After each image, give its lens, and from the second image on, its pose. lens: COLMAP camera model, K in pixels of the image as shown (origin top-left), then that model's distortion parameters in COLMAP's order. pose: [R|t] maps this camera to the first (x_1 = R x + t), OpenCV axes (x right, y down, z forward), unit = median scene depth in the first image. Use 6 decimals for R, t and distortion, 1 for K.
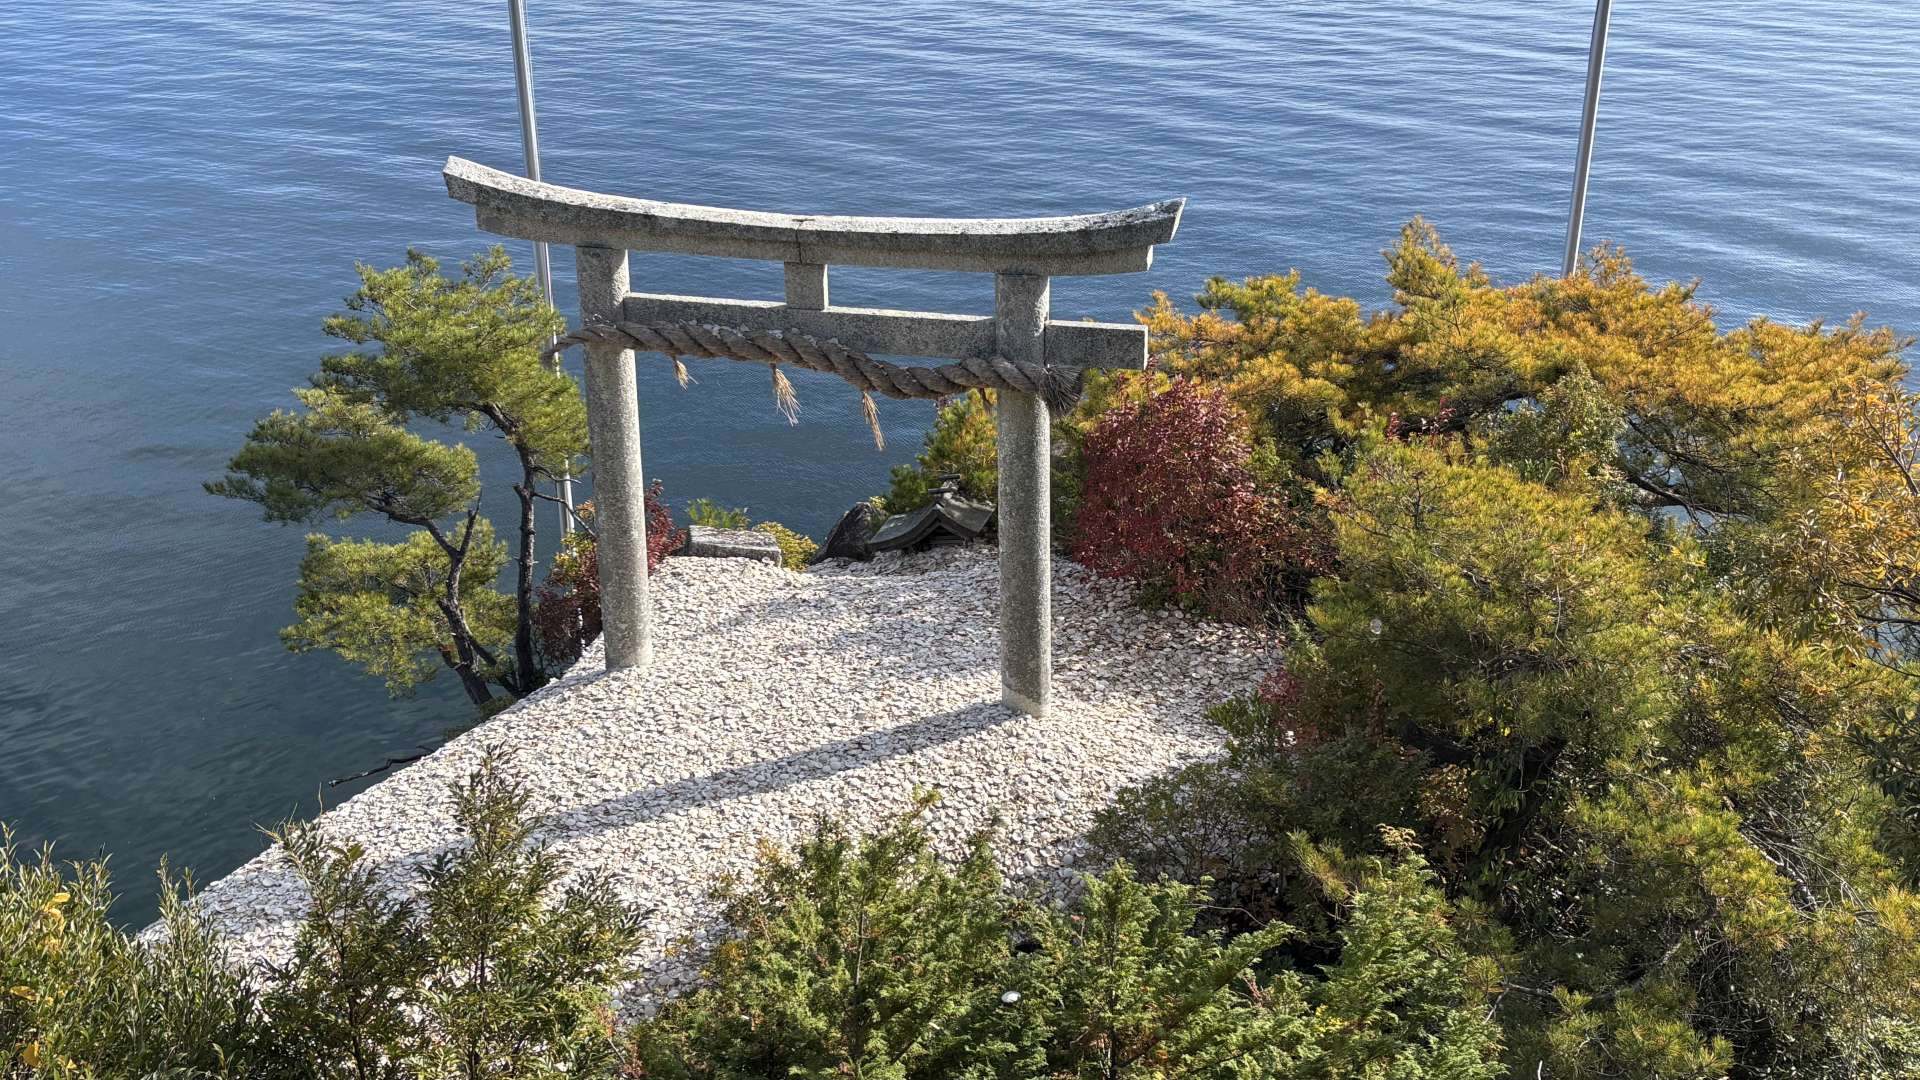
lens RADIAL K [[1917.1, 0, 975.8], [0, 1917.1, 549.9], [0, 0, 1]] dist [0.063086, 0.000000]
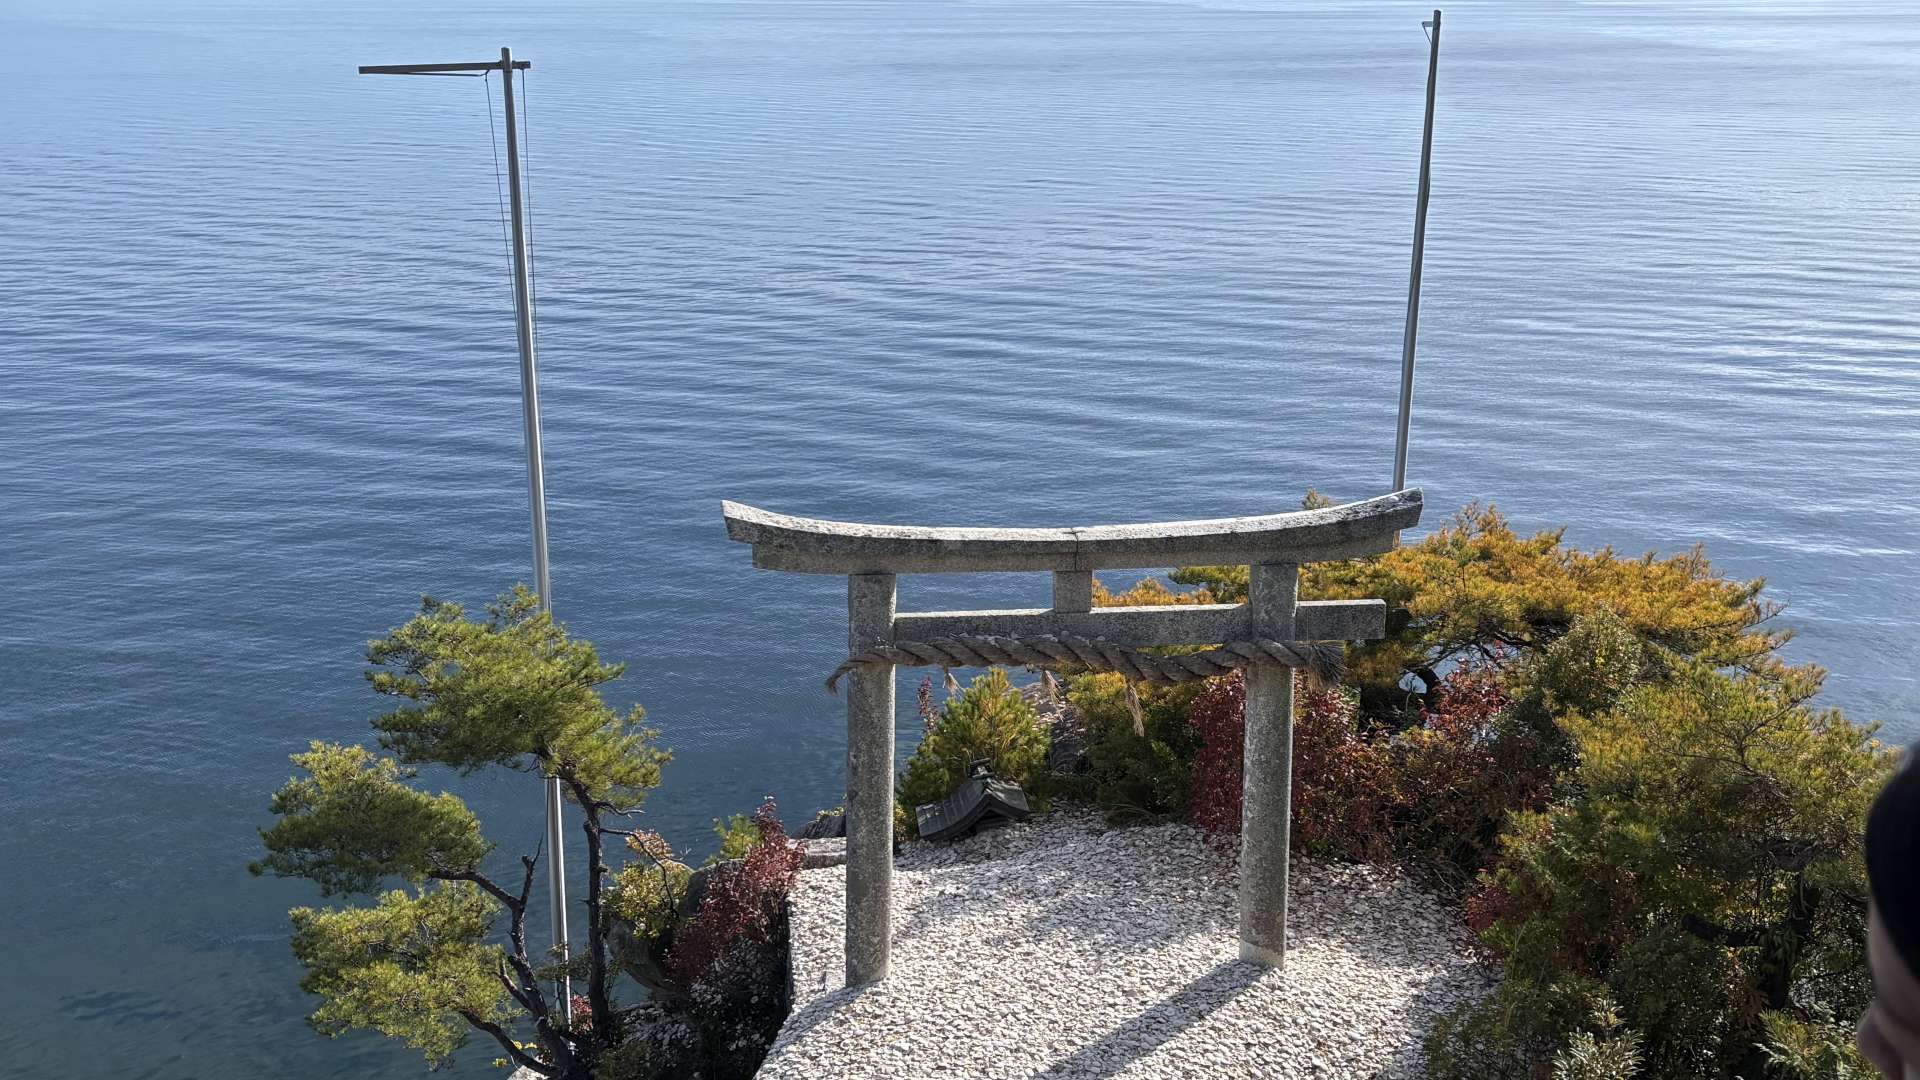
lens RADIAL K [[1917.1, 0, 949.0], [0, 1917.1, 550.5], [0, 0, 1]] dist [0.063086, 0.000000]
pose [[0.947757, -0.081290, 0.308462, -0.475111], [0.125326, 0.984118, -0.125720, -0.032409], [-0.293343, 0.157811, 0.942892, -0.002610]]
